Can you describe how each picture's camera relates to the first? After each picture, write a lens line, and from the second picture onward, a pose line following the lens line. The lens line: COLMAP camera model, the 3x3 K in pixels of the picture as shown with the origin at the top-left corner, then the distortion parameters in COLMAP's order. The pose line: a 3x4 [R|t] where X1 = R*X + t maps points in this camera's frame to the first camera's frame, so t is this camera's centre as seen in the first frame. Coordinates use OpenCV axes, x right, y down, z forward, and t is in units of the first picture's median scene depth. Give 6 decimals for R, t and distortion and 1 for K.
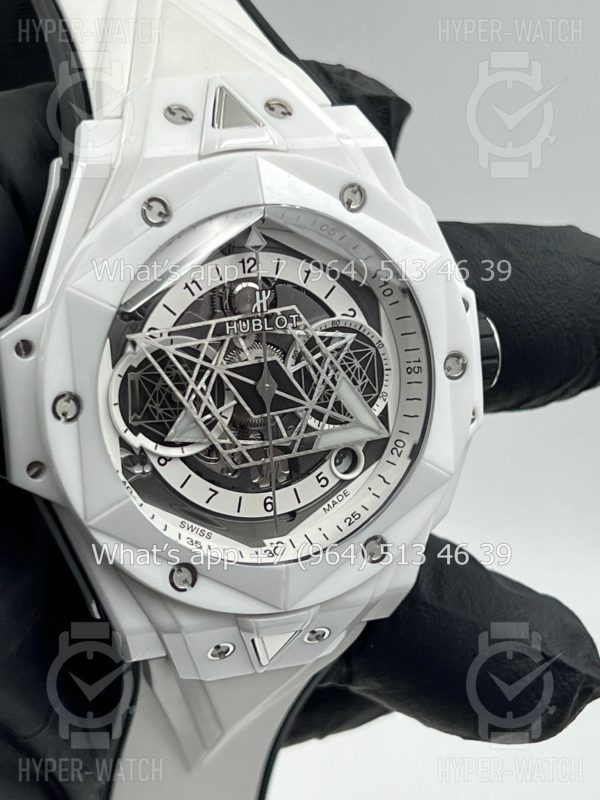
lens RADIAL K [[1778.2, 0, 300.0], [0, 1778.2, 400.0], [0, 0, 1]] dist [0.240180, 0.024377]
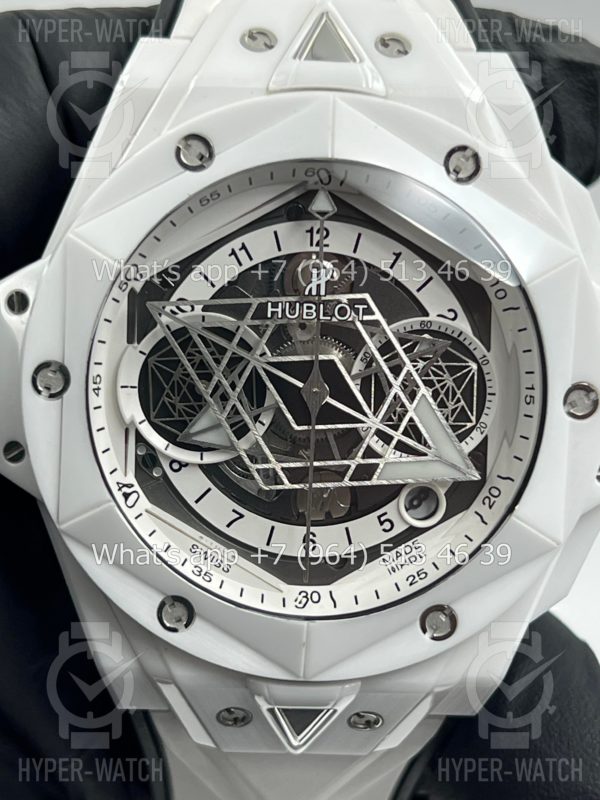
lens RADIAL K [[1778.2, 0, 300.0], [0, 1778.2, 400.0], [0, 0, 1]] dist [0.240180, 0.024377]
pose [[0.945375, 0.132588, -0.297802, 0.208322], [-0.141415, 0.989917, -0.008188, 0.003573], [0.293713, 0.049854, 0.954593, 0.248150]]
